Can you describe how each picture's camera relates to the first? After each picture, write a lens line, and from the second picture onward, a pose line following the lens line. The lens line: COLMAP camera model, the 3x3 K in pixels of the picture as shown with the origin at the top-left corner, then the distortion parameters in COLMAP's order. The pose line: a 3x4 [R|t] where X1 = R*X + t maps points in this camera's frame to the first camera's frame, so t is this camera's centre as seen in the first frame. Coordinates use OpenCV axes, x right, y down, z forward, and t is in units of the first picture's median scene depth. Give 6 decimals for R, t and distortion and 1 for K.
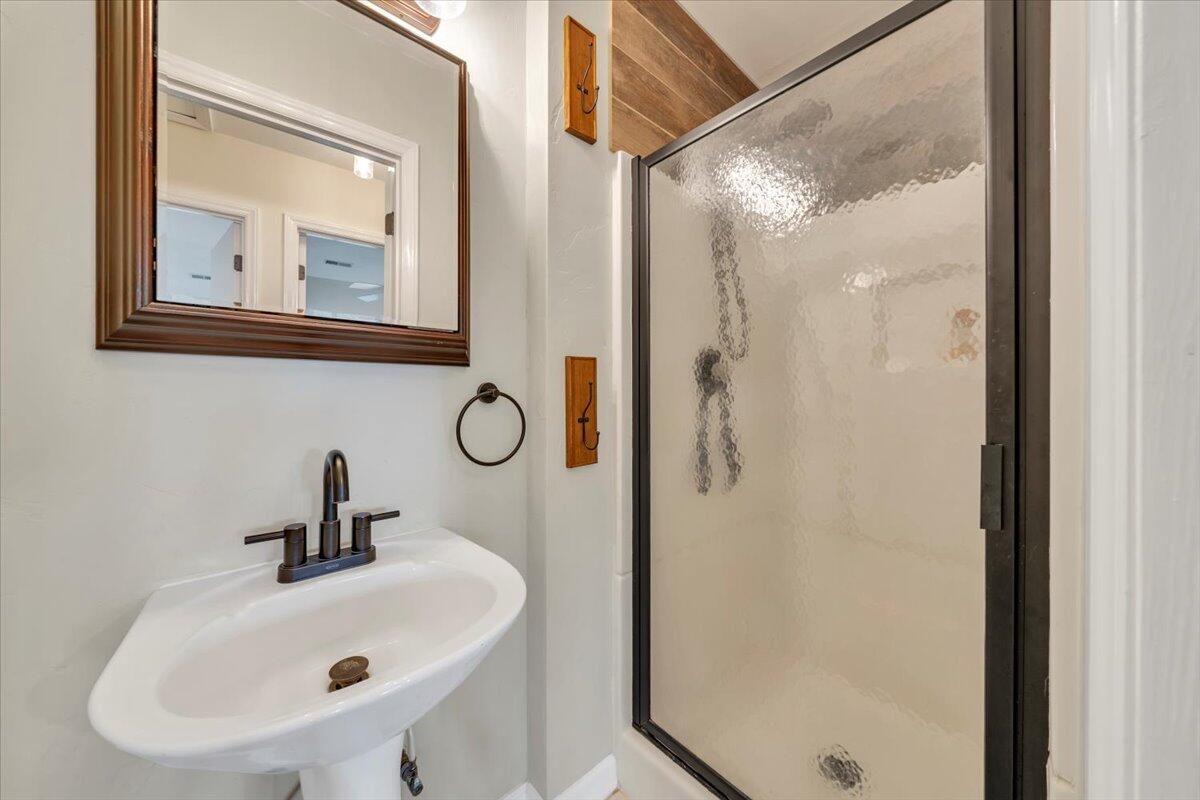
lens RADIAL K [[410.9, 0, 599.0], [0, 410.9, 394.7], [0, 0, 1]] dist [-0.013186, 0.000020]
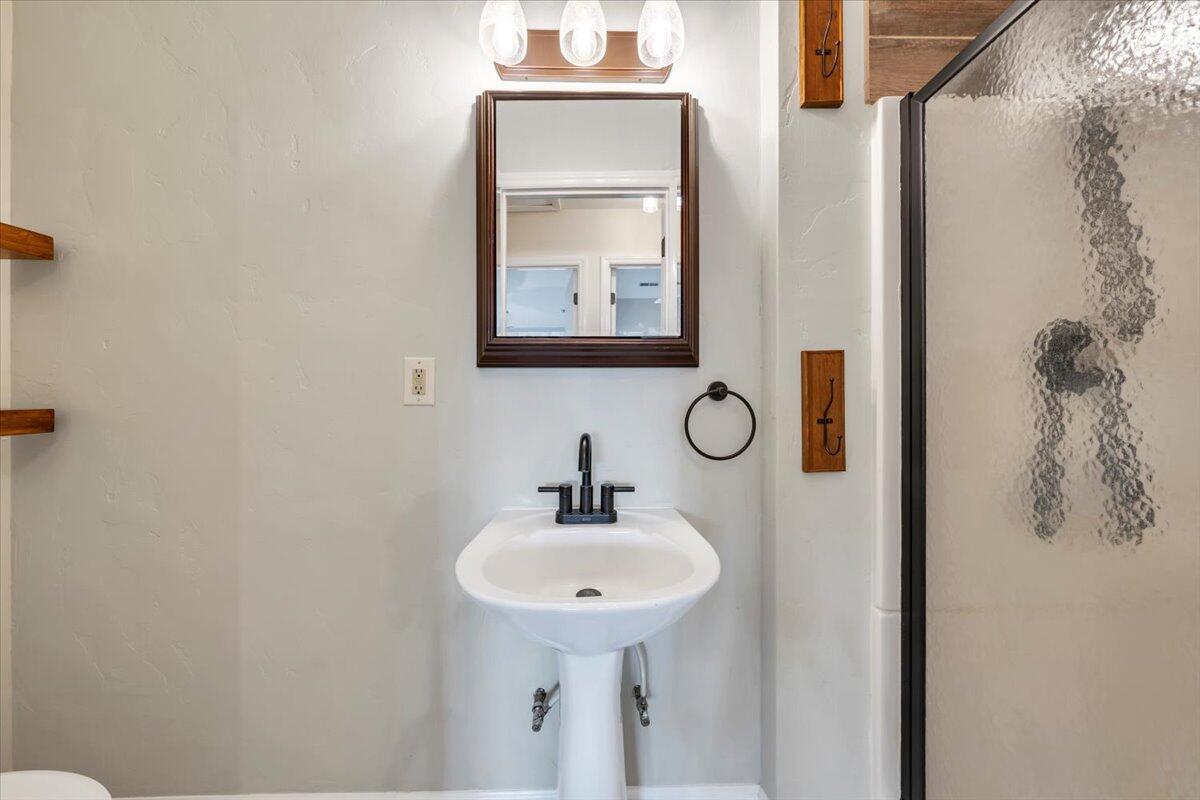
lens RADIAL K [[410.9, 0, 599.0], [0, 410.9, 394.7], [0, 0, 1]] dist [-0.013186, 0.000020]
pose [[0.743764, 0.001278, -0.668442, 0.204456], [0.000021, 0.999998, 0.001935, 0.002483], [0.668443, -0.001453, 0.743762, 0.008611]]
